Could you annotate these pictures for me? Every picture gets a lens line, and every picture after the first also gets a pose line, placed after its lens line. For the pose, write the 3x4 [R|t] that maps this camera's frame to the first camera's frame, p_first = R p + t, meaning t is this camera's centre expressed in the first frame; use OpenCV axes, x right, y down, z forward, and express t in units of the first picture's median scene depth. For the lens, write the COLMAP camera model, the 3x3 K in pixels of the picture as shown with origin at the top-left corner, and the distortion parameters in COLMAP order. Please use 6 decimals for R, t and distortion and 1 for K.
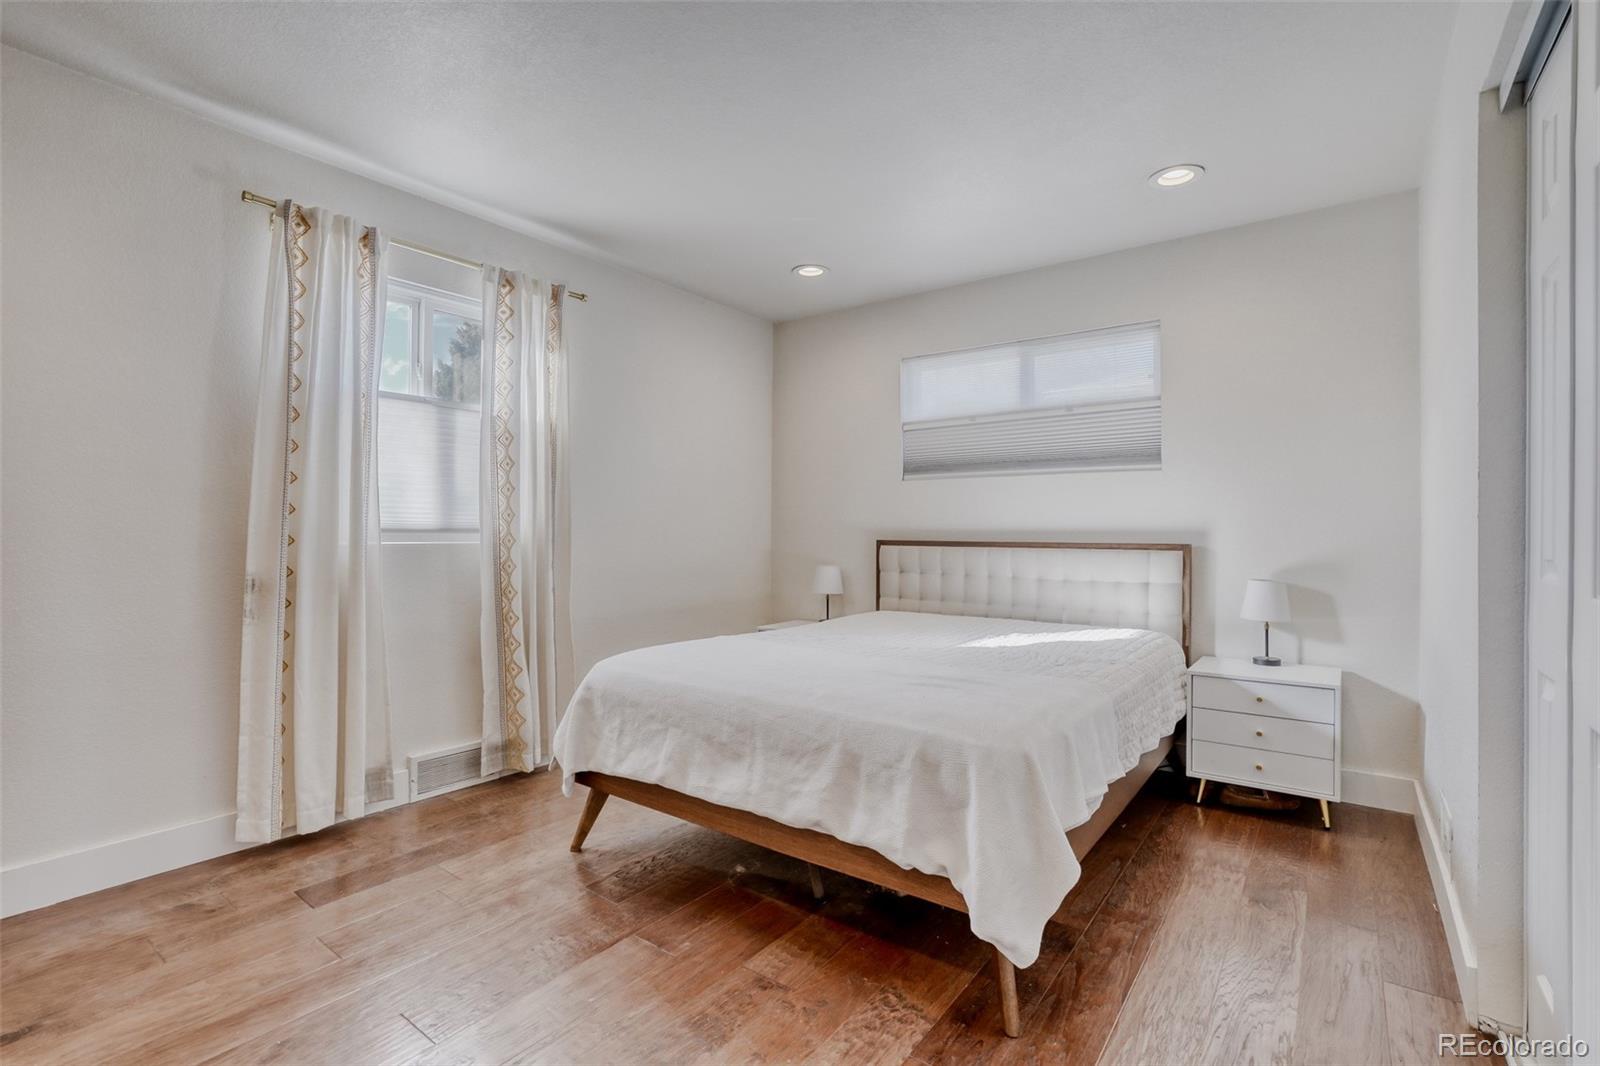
lens RADIAL K [[746.6, 0, 794.5], [0, 746.6, 532.0], [0, 0, 1]] dist [-0.040146, 0.017246]
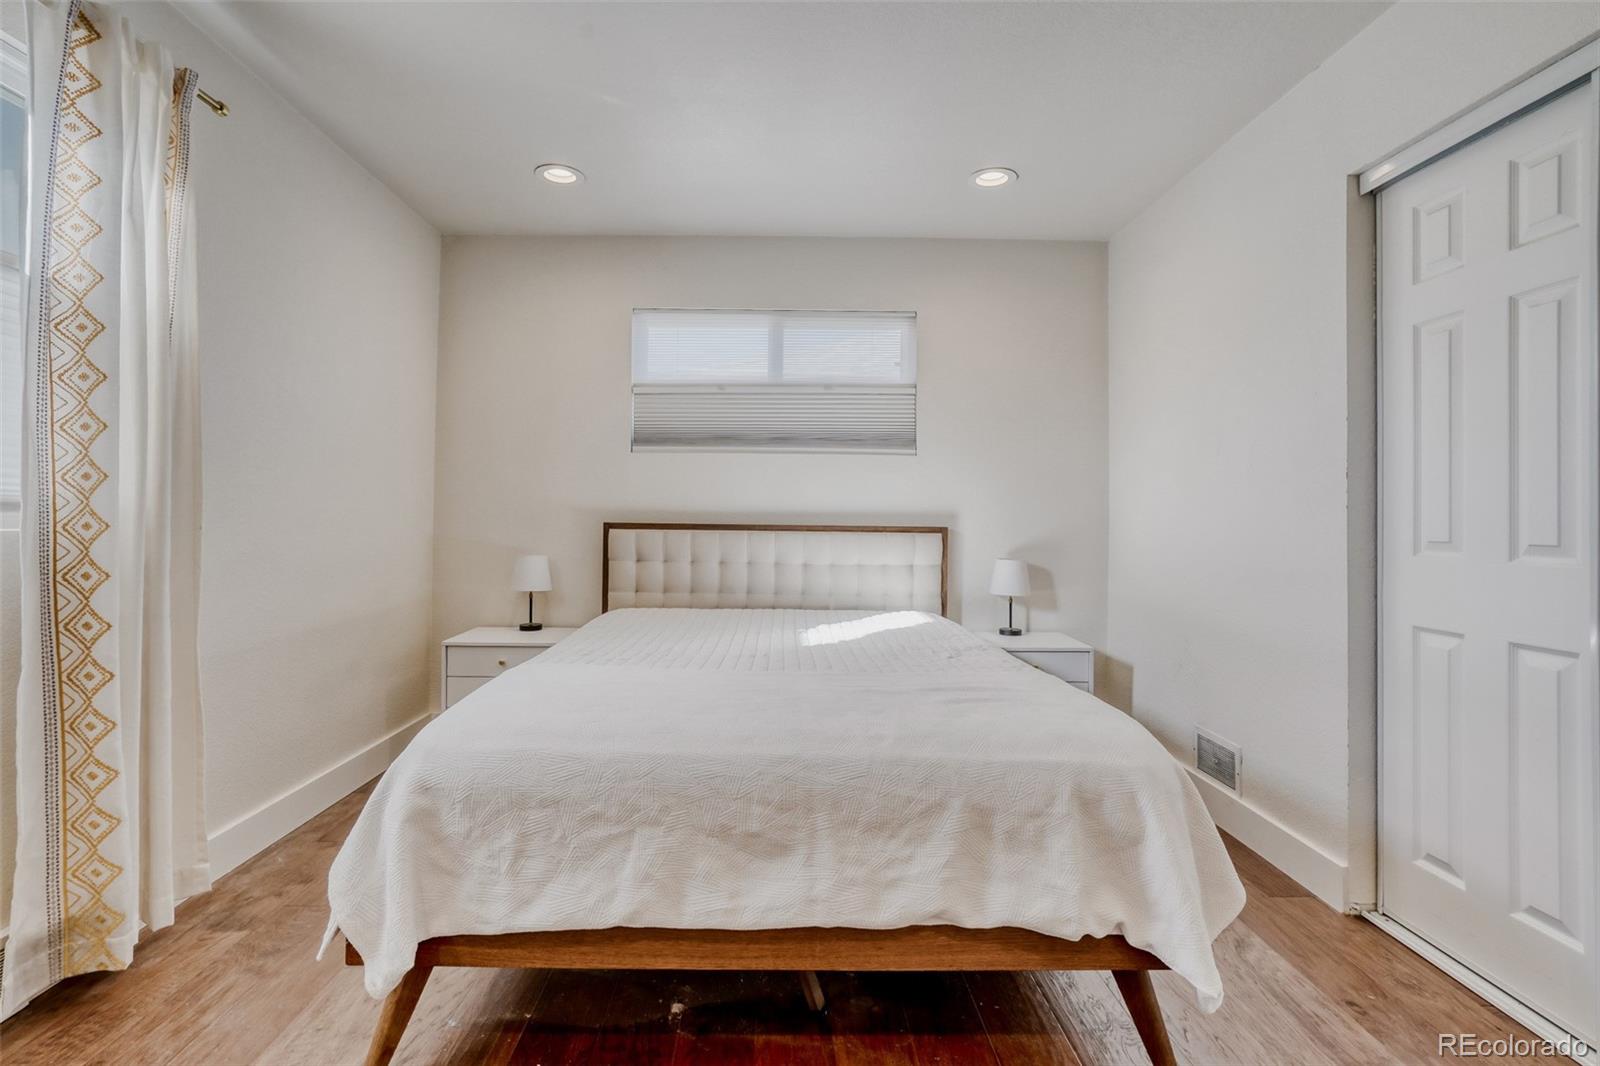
lens RADIAL K [[746.6, 0, 770.5], [0, 746.6, 507.8], [0, 0, 1]] dist [-0.040146, 0.017246]
pose [[0.793339, 0.011528, 0.608671, -0.311225], [-0.006521, 0.999924, -0.010439, 0.001874], [-0.608745, 0.004313, 0.793354, 0.302420]]
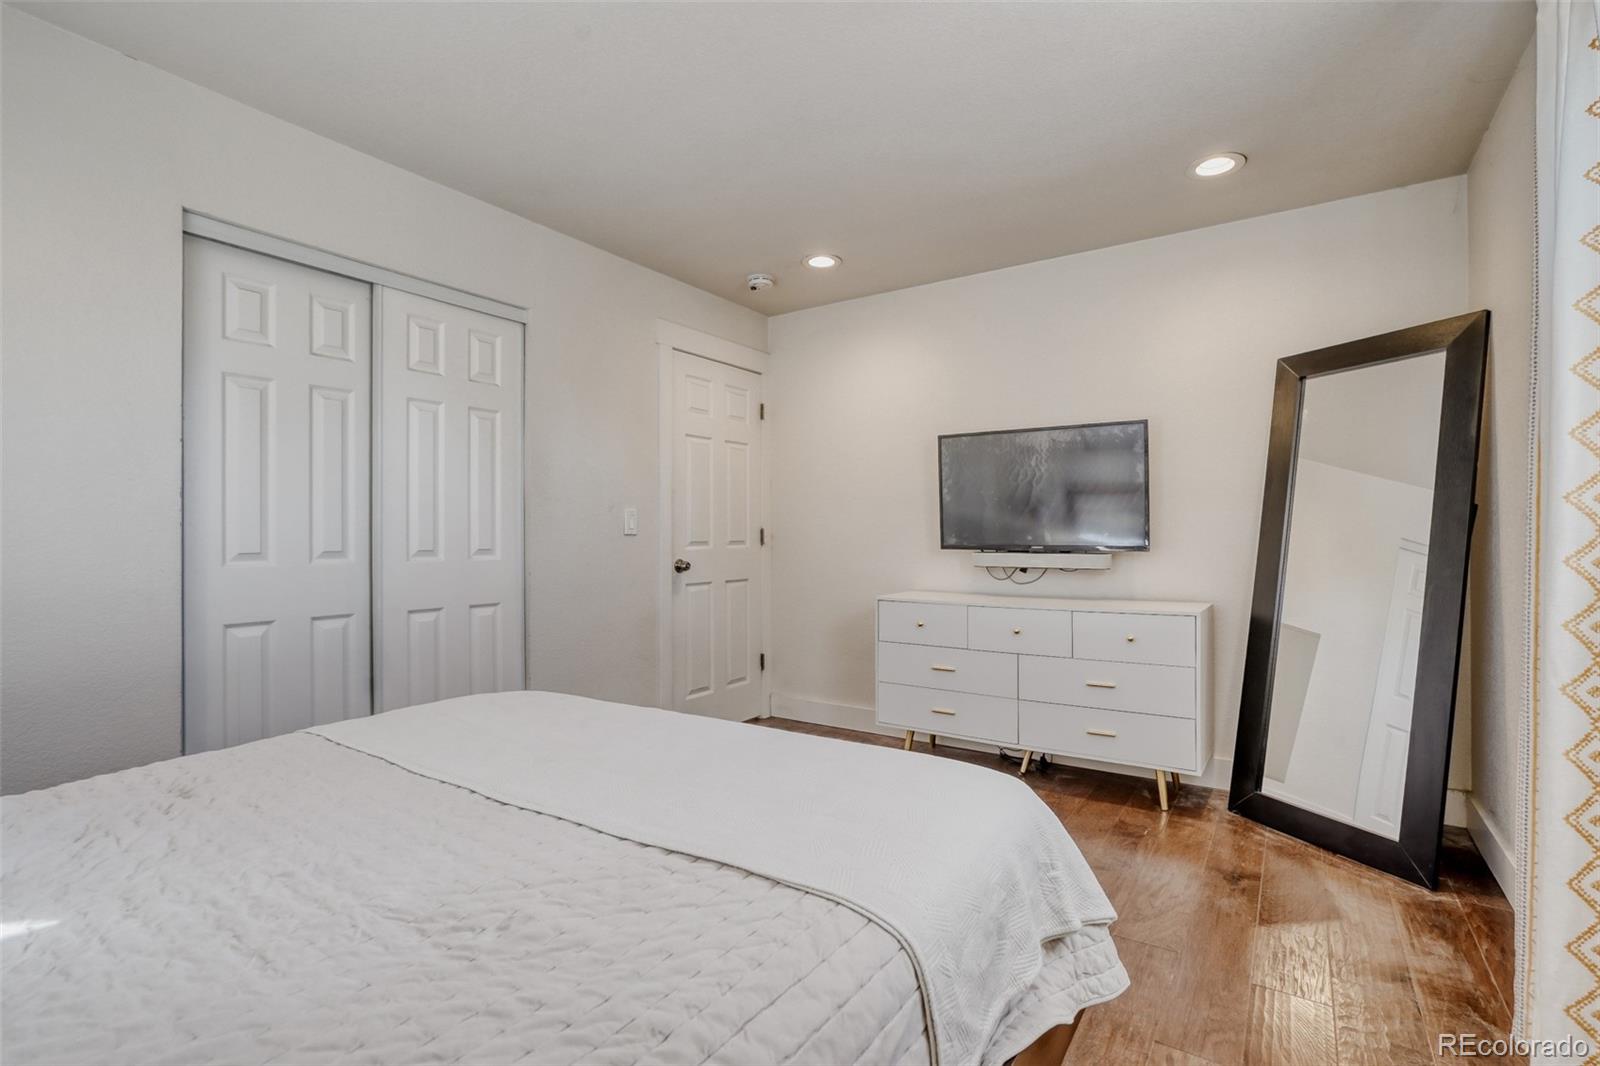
lens RADIAL K [[746.6, 0, 803.8], [0, 746.6, 540.6], [0, 0, 1]] dist [-0.040146, 0.017246]
pose [[-0.996363, -0.007999, -0.084829, -0.038254], [-0.008666, 0.999934, 0.007494, -0.003599], [0.084764, 0.008202, -0.996367, 1.197723]]
